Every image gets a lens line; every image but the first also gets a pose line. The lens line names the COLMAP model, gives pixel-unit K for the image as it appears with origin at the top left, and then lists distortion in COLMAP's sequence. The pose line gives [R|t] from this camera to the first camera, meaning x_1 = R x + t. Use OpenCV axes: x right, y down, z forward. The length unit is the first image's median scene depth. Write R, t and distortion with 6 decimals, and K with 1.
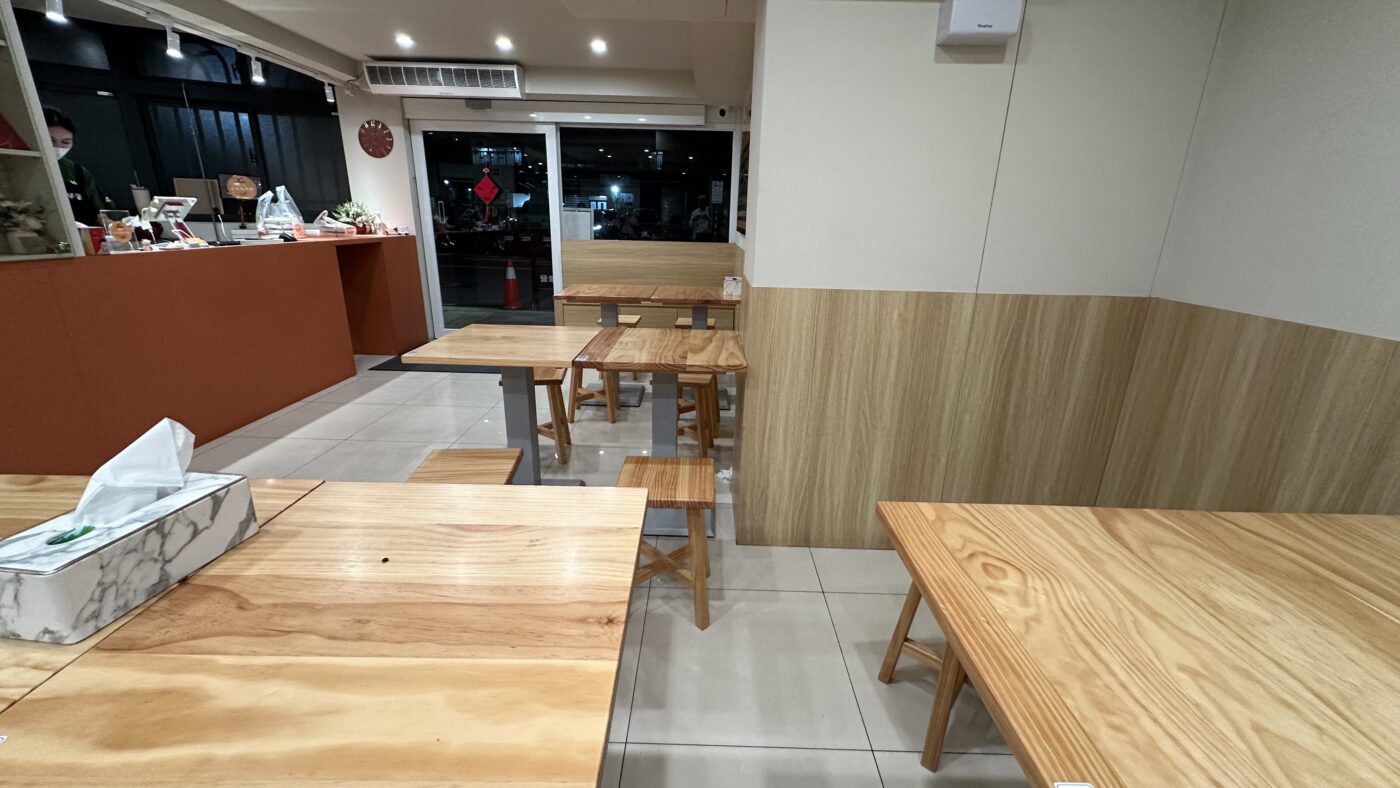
lens RADIAL K [[561.2, 0, 700.9], [0, 561.2, 396.4], [0, 0, 1]] dist [-0.000950, 0.000810]
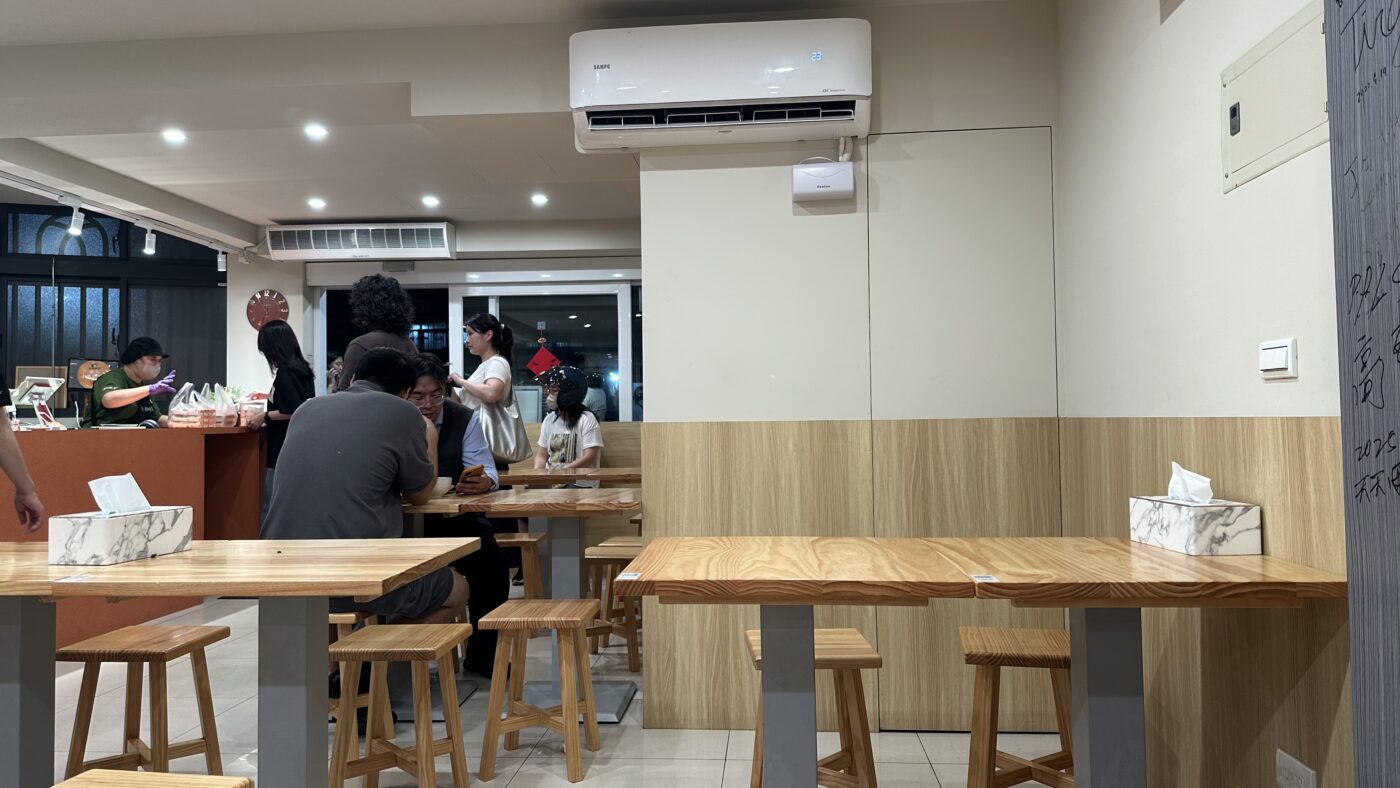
lens RADIAL K [[995.2, 0, 707.1], [0, 995.2, 391.3], [0, 0, 1]] dist [0.030867, -0.030524]
pose [[0.997534, -0.038826, -0.058472, 0.268200], [0.017220, 0.942992, -0.332368, 0.291285], [0.068043, 0.330542, 0.941335, -0.567954]]
